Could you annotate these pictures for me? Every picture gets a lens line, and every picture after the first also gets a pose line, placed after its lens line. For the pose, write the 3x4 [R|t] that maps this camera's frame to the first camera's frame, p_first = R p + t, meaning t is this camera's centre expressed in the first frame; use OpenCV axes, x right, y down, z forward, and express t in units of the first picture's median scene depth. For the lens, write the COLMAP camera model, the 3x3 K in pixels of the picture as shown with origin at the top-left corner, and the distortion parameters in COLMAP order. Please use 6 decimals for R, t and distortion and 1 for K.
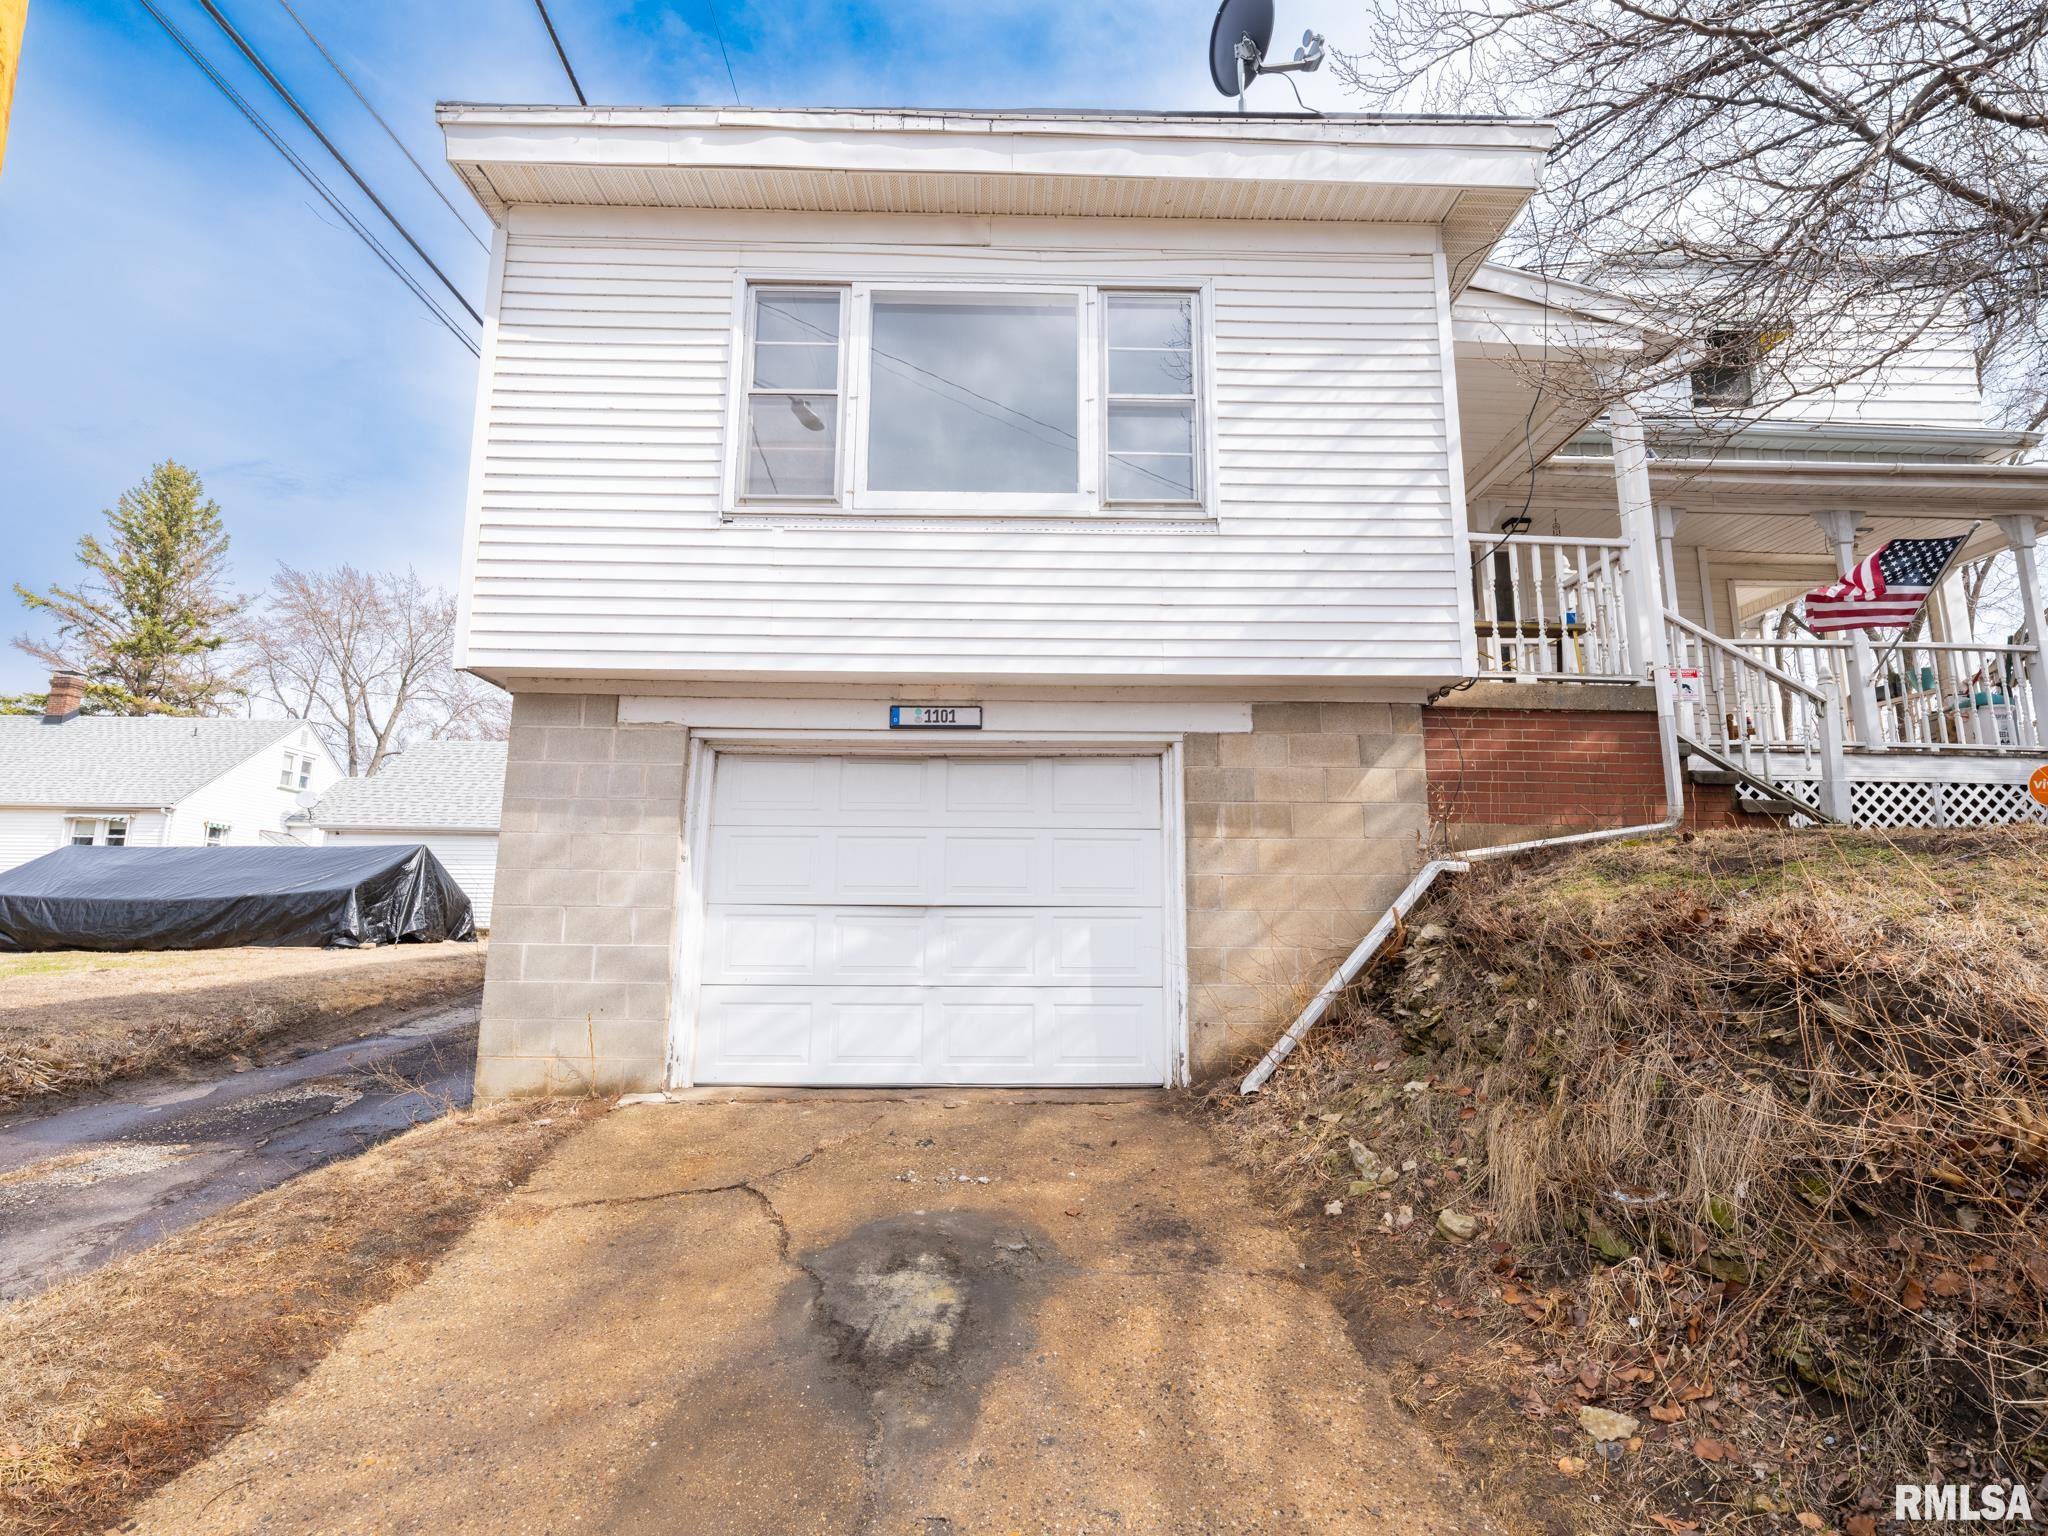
lens RADIAL K [[988.3, 0, 1015.1], [0, 988.3, 764.0], [0, 0, 1]] dist [0.000553, 0.001415]
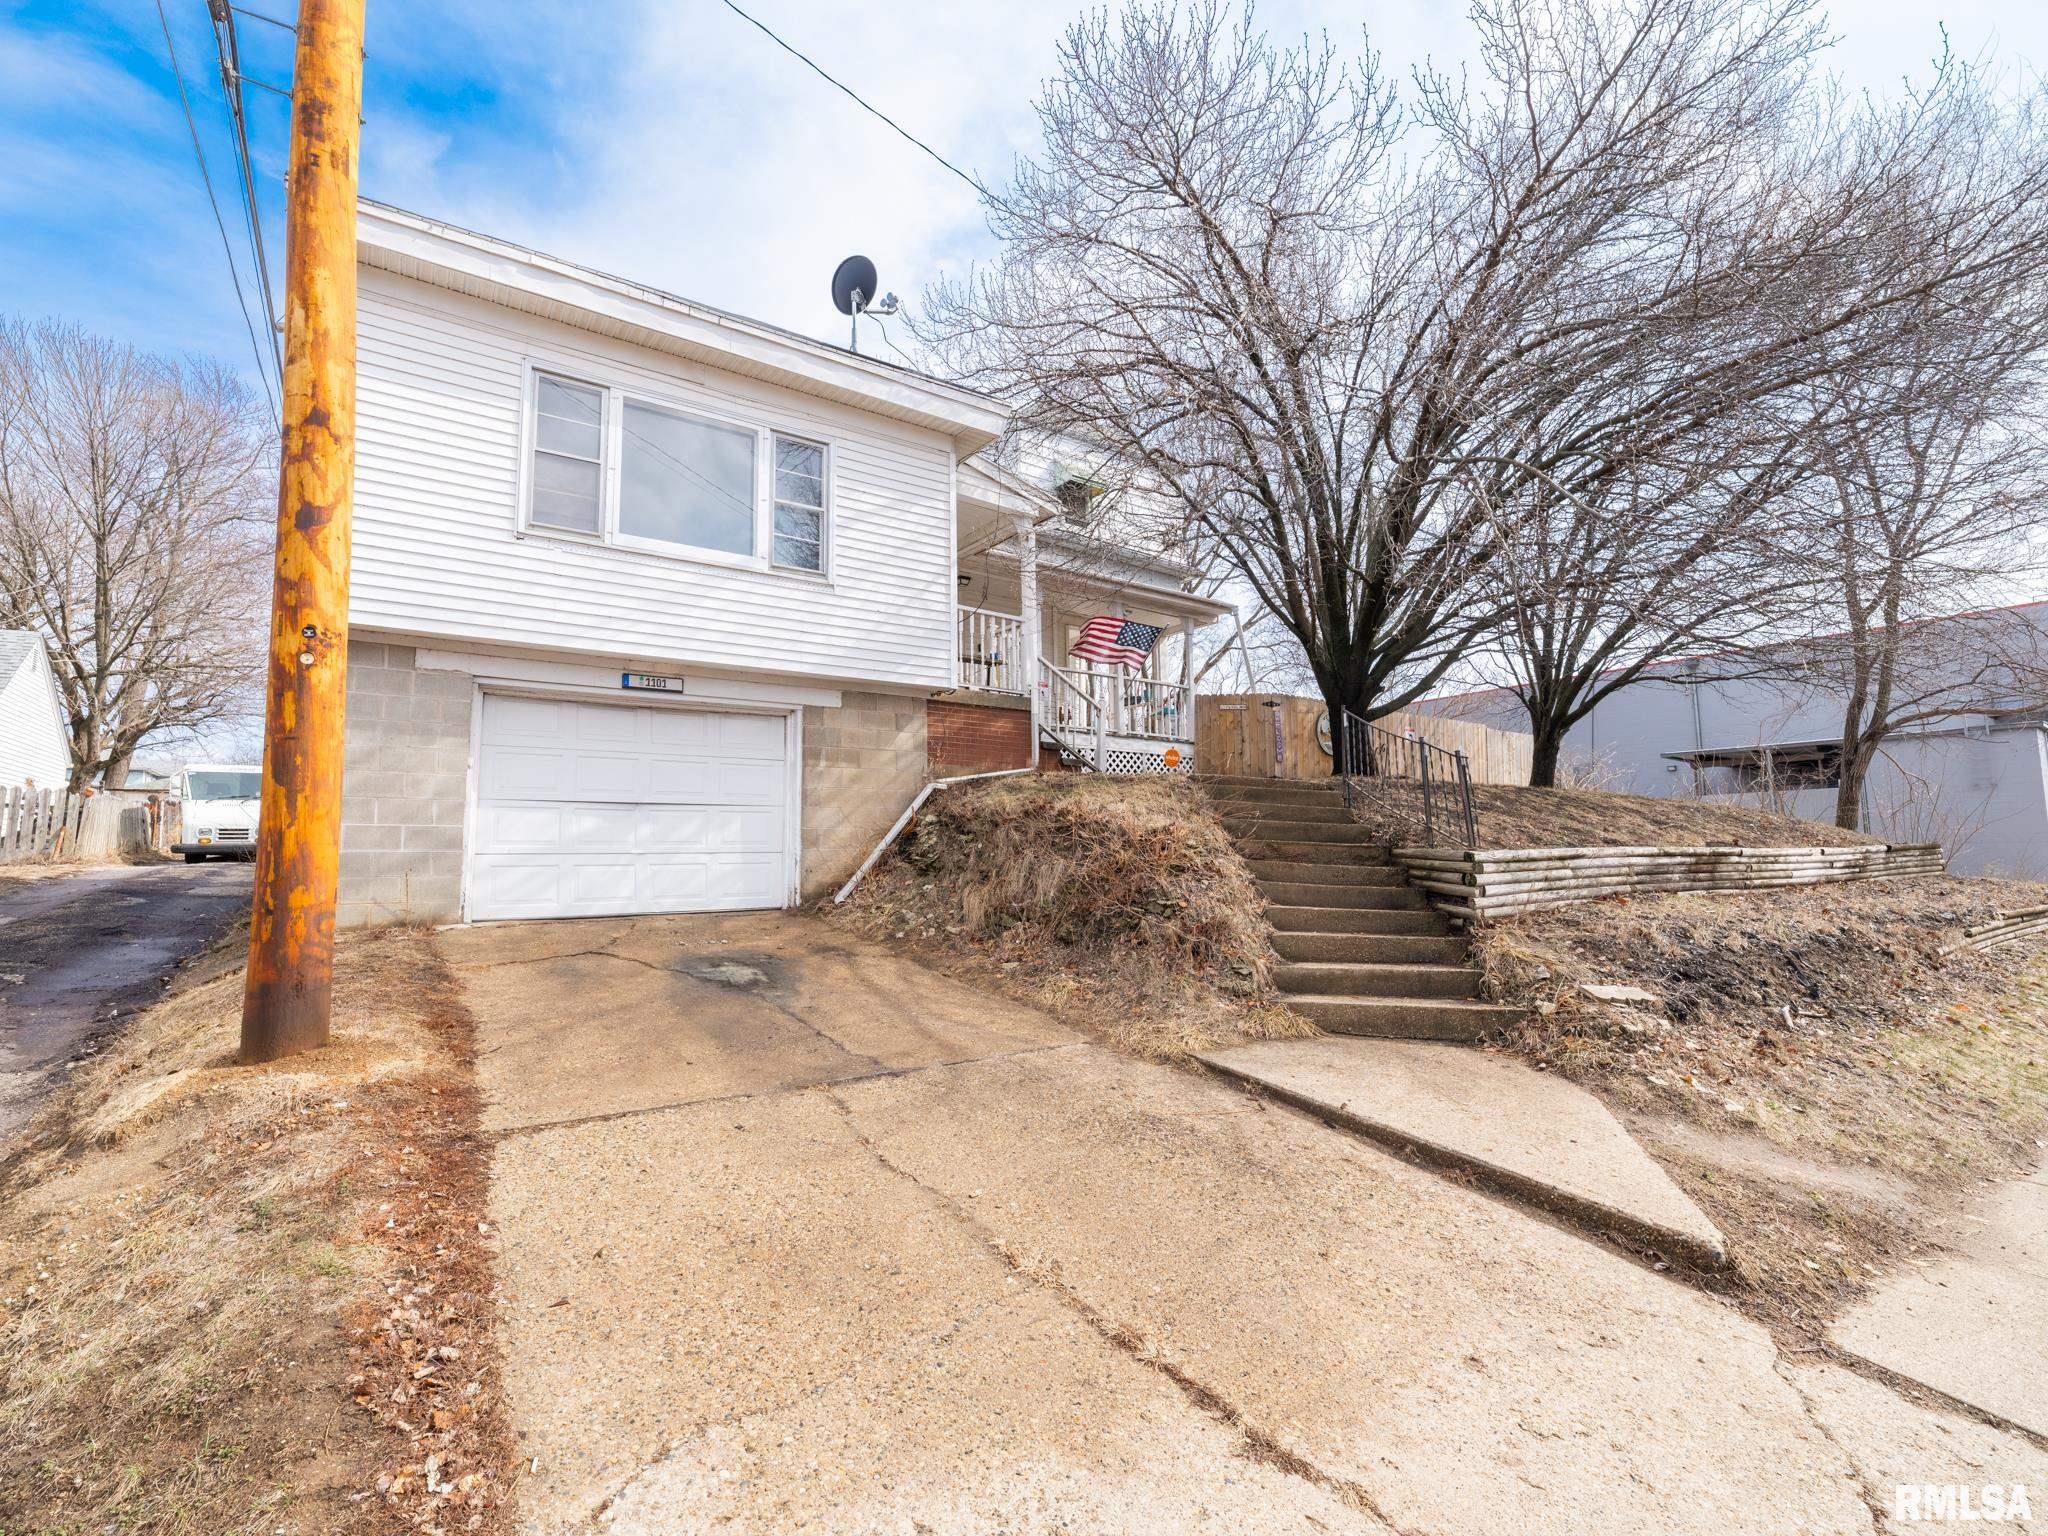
lens RADIAL K [[926.9, 0, 1024.0], [0, 926.9, 768.0], [0, 0, 1]] dist [-0.004811, 0.000520]
pose [[0.828449, 0.037980, 0.558775, -0.409404], [-0.076279, 0.996053, 0.045391, -0.025113], [-0.554845, -0.080227, 0.828076, -0.555145]]
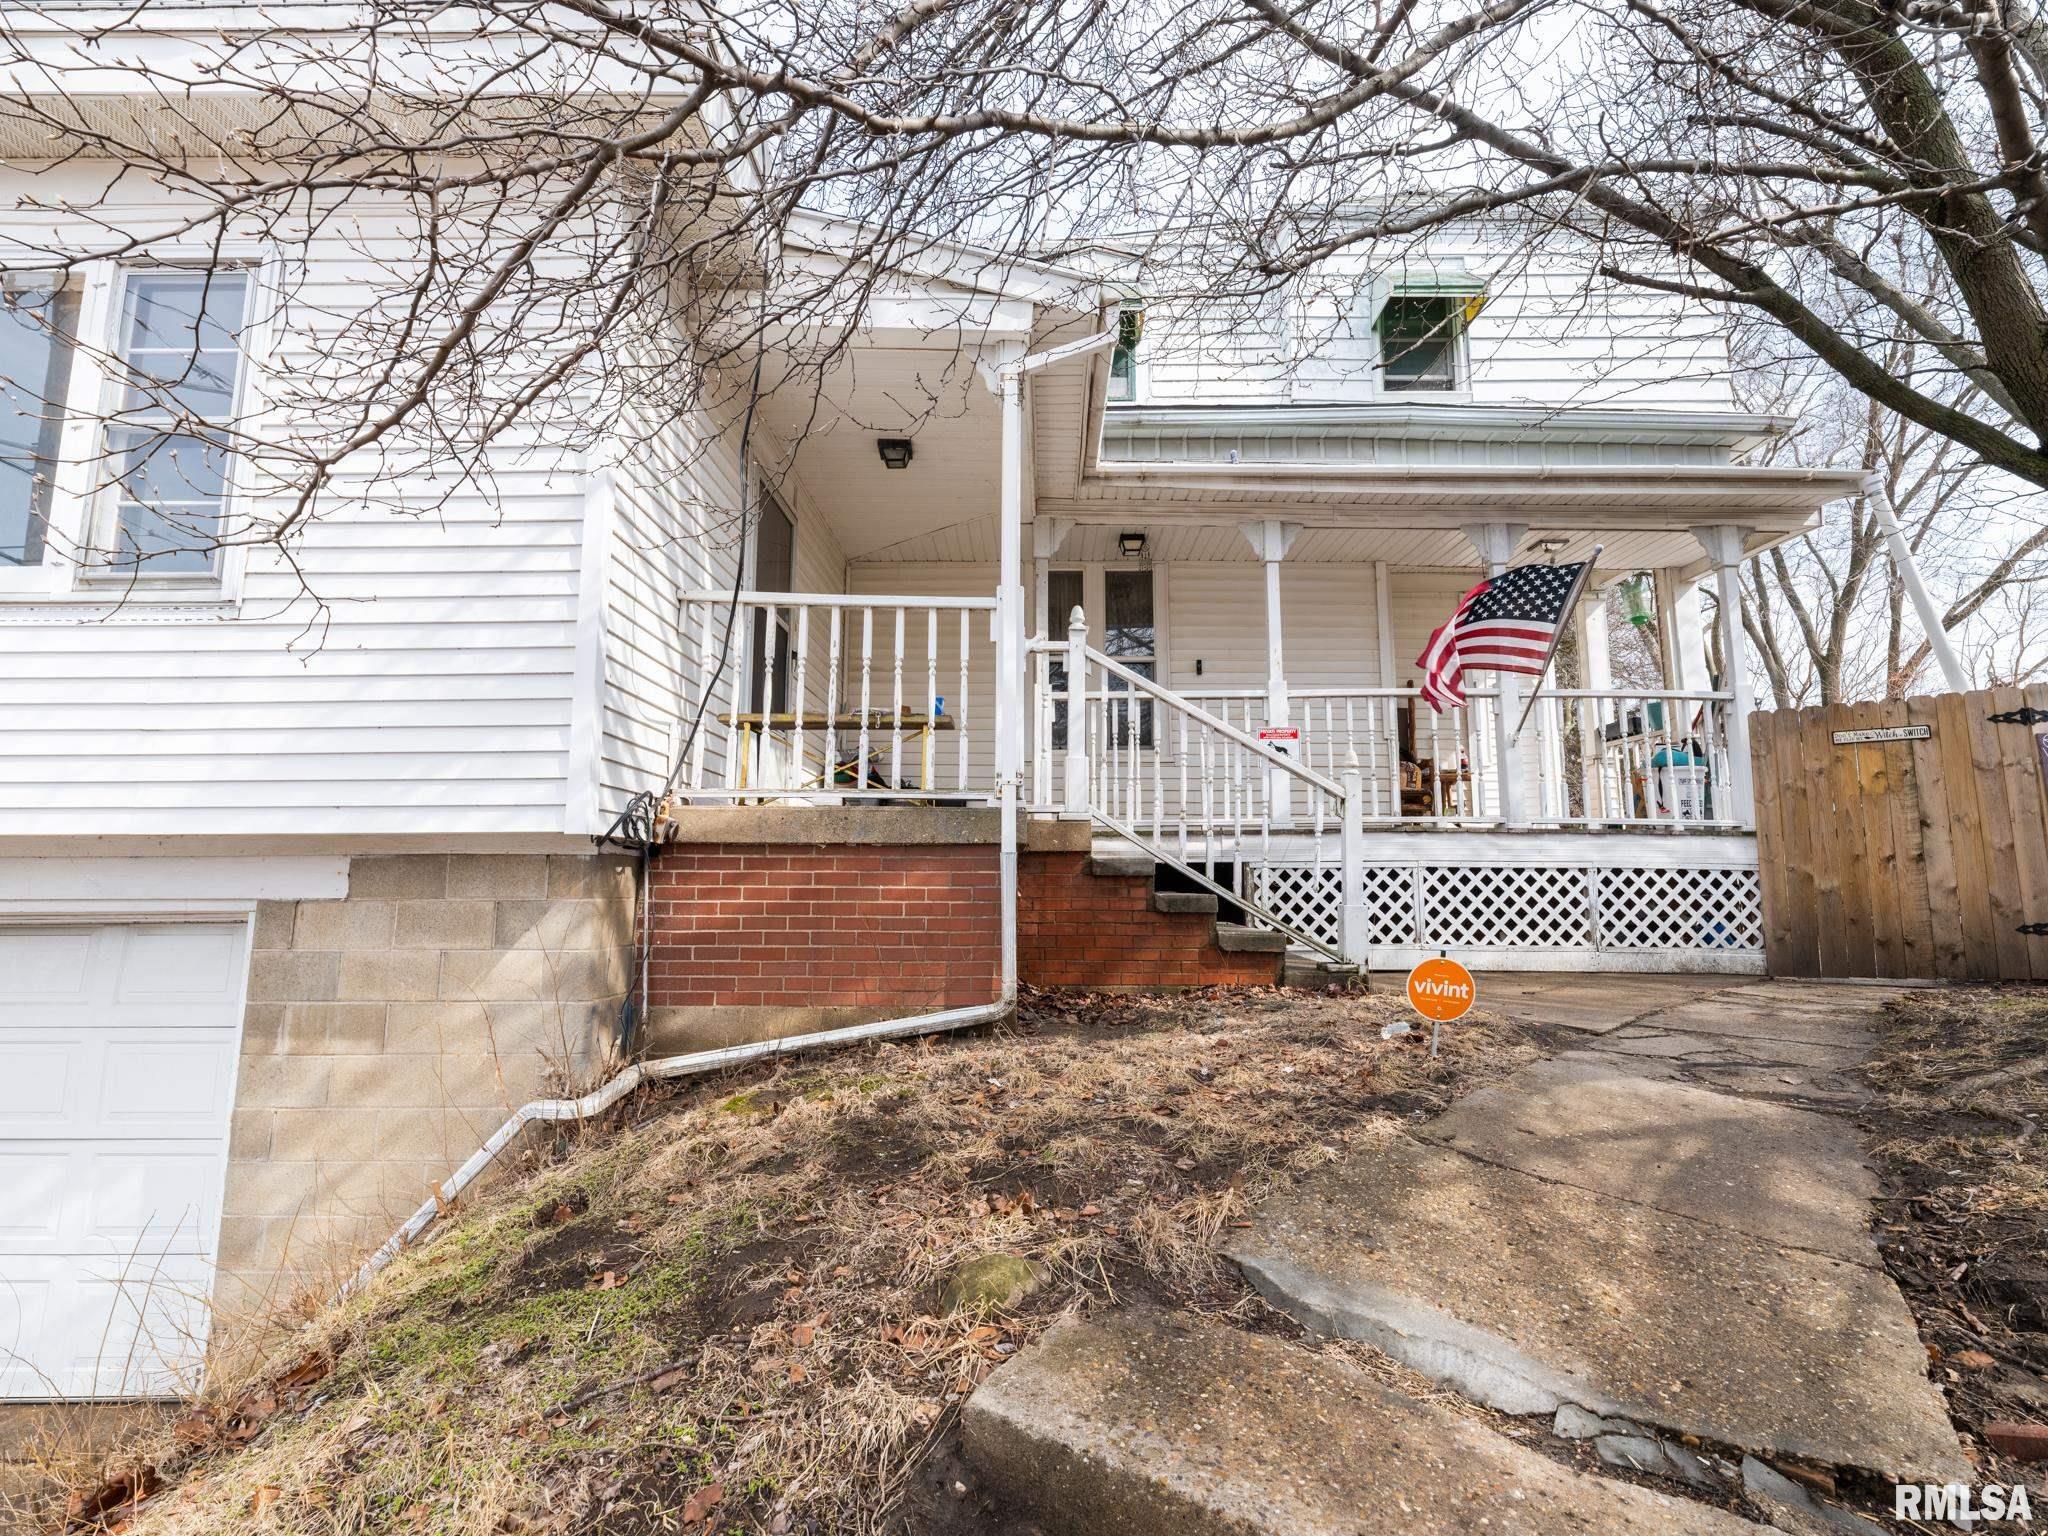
lens RADIAL K [[946.4, 0, 1017.0], [0, 946.4, 765.0], [0, 0, 1]] dist [-0.004650, 0.000505]
pose [[0.999532, -0.010125, -0.028861, 0.741886], [0.011174, 0.999274, 0.036421, -0.147447], [0.028471, -0.036726, 0.998920, 0.346130]]
